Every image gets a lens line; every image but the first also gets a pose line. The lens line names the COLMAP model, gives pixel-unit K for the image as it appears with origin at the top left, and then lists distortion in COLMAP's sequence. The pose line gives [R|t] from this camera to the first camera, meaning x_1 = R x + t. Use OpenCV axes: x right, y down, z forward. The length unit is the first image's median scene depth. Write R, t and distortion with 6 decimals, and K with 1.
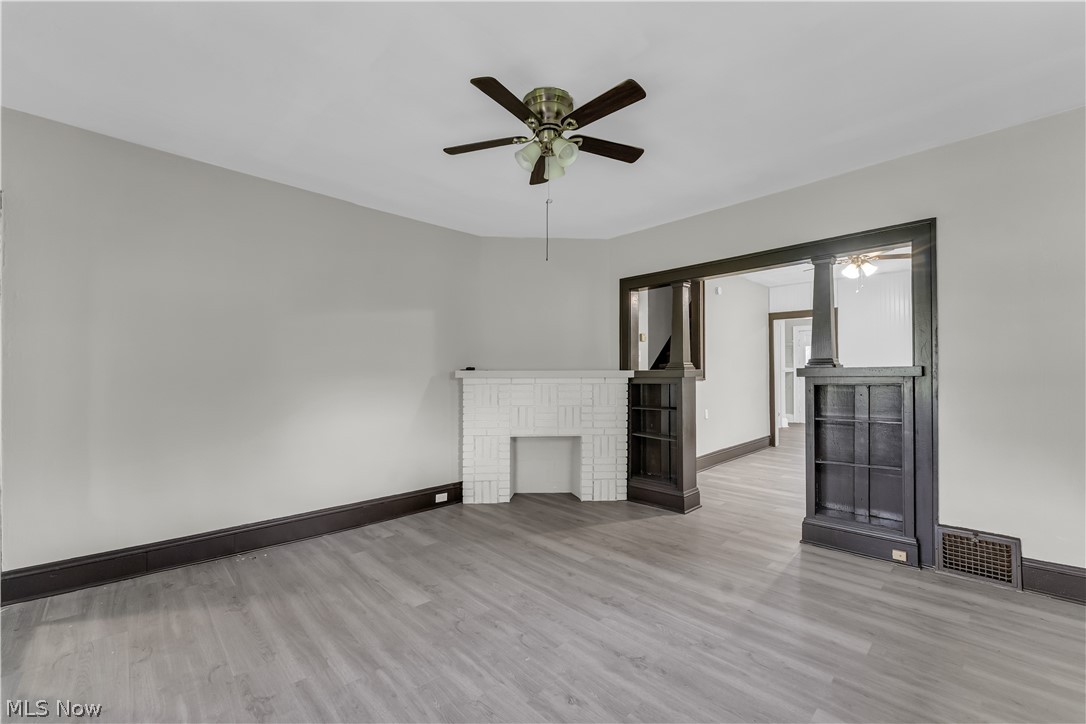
lens RADIAL K [[443.0, 0, 543.0], [0, 443.0, 362.0], [0, 0, 1]] dist [0.000228, -0.000002]
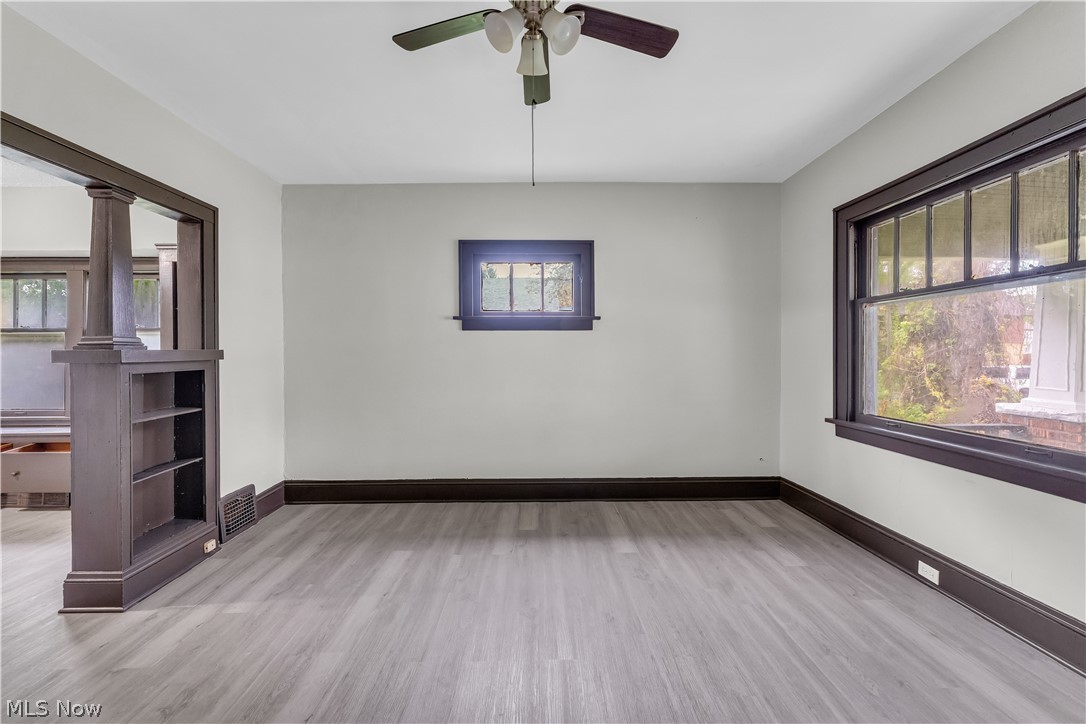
lens RADIAL K [[443.0, 0, 543.0], [0, 443.0, 362.0], [0, 0, 1]] dist [0.000228, -0.000002]
pose [[-0.725090, -0.005661, 0.688631, -0.475897], [-0.006104, 0.999980, 0.001793, 0.038265], [-0.688628, -0.002903, -0.725109, 1.502686]]
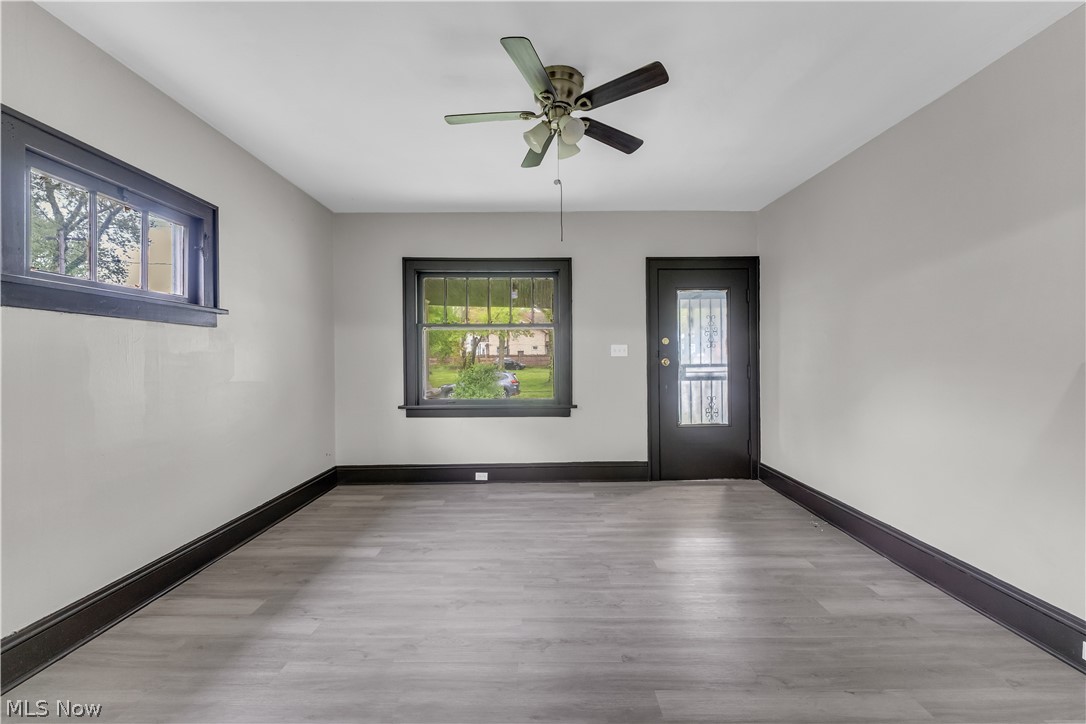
lens RADIAL K [[443.0, 0, 543.0], [0, 443.0, 362.0], [0, 0, 1]] dist [0.000228, -0.000002]
pose [[-0.695112, 0.011210, -0.718814, 0.751873], [0.022115, 0.999739, -0.005795, 0.045293], [0.718562, -0.019925, -0.695178, 1.667932]]
